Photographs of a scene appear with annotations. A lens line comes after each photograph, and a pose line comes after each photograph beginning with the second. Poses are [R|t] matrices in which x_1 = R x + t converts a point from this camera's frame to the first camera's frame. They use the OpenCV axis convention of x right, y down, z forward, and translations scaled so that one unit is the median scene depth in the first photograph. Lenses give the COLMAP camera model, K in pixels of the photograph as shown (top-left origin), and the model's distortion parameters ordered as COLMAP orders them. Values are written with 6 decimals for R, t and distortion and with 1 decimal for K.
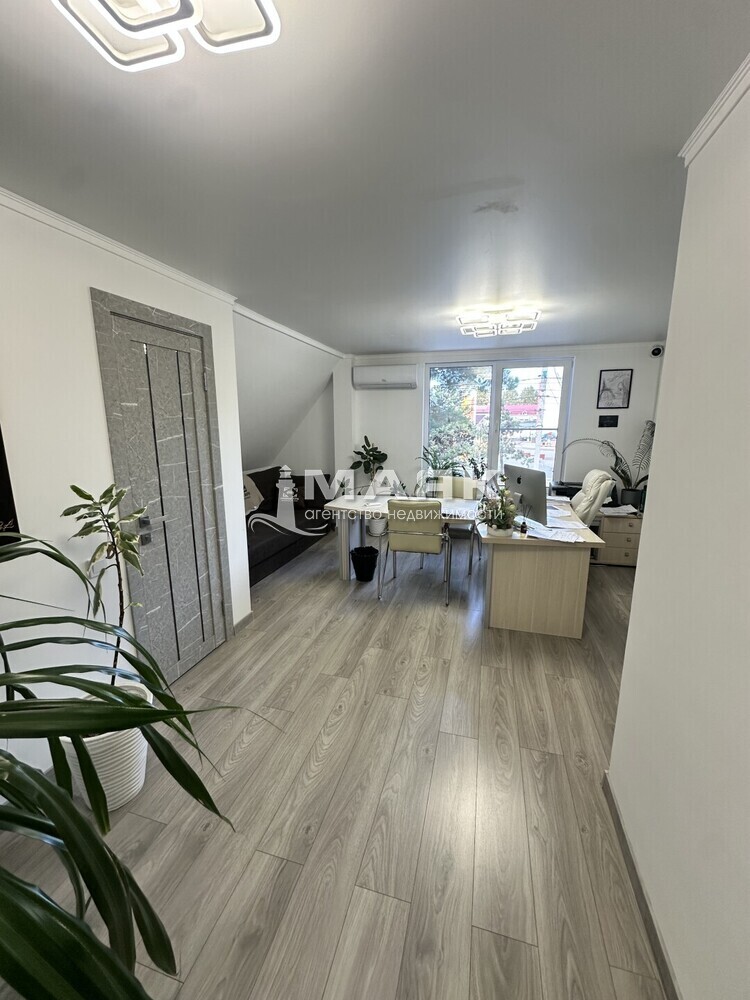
lens RADIAL K [[398.4, 0, 374.6], [0, 398.4, 497.7], [0, 0, 1]] dist [-0.004784, 0.001222]
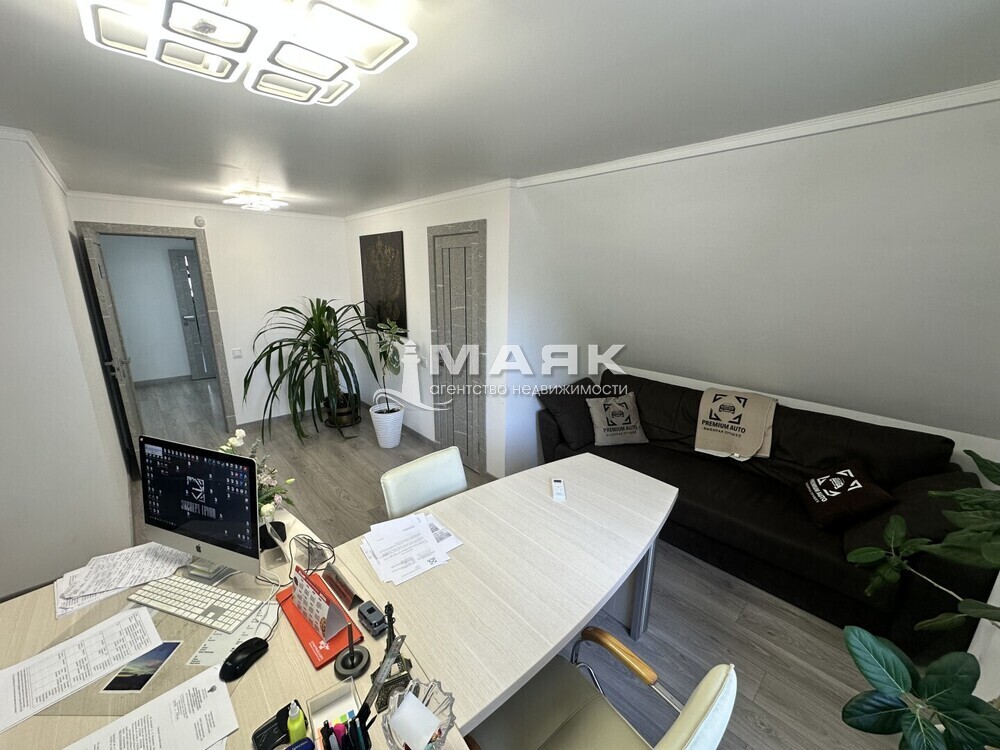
lens RADIAL K [[398.4, 0, 499.2], [0, 398.4, 374.7], [0, 0, 1]] dist [-0.004784, 0.001222]
pose [[-0.517833, 0.212040, -0.828787, 0.641876], [-0.173625, 0.922584, 0.344520, -0.421404], [0.837677, 0.322302, -0.440929, 1.708712]]
